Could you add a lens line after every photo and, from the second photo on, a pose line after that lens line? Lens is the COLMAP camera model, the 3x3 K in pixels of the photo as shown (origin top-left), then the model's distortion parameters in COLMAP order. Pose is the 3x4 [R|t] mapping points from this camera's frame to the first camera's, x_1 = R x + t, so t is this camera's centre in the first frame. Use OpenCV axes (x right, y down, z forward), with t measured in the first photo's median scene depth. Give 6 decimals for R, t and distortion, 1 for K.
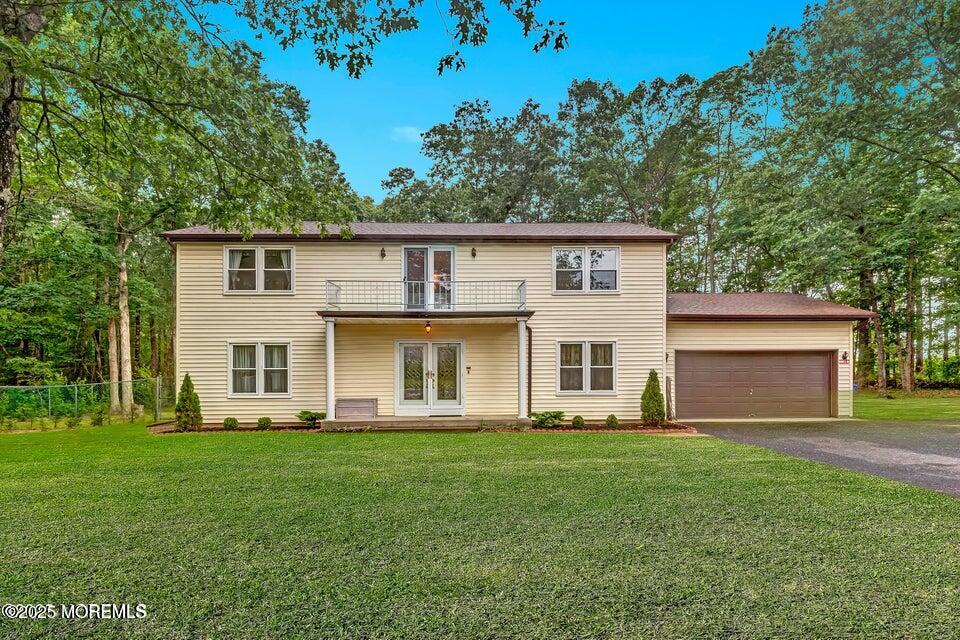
lens RADIAL K [[446.3, 0, 524.5], [0, 446.3, 328.6], [0, 0, 1]] dist [0.004726, 0.000021]
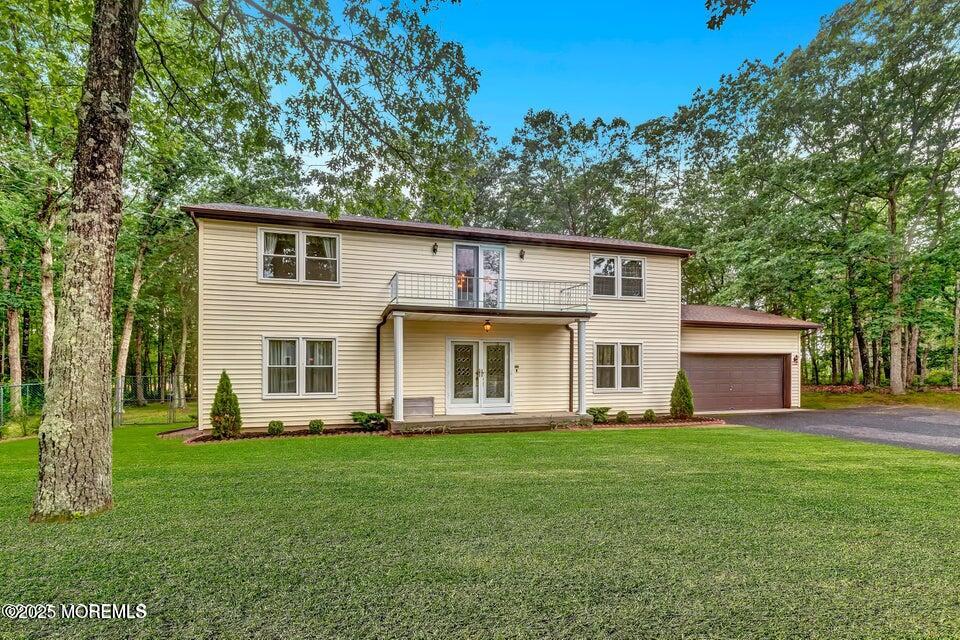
lens RADIAL K [[446.3, 0, 476.9], [0, 446.3, 326.1], [0, 0, 1]] dist [0.004726, 0.000021]
pose [[0.965927, 0.028628, 0.257225, -0.478611], [-0.028898, 0.999579, -0.002731, 0.000661], [-0.257195, -0.004796, 0.966348, 0.033812]]
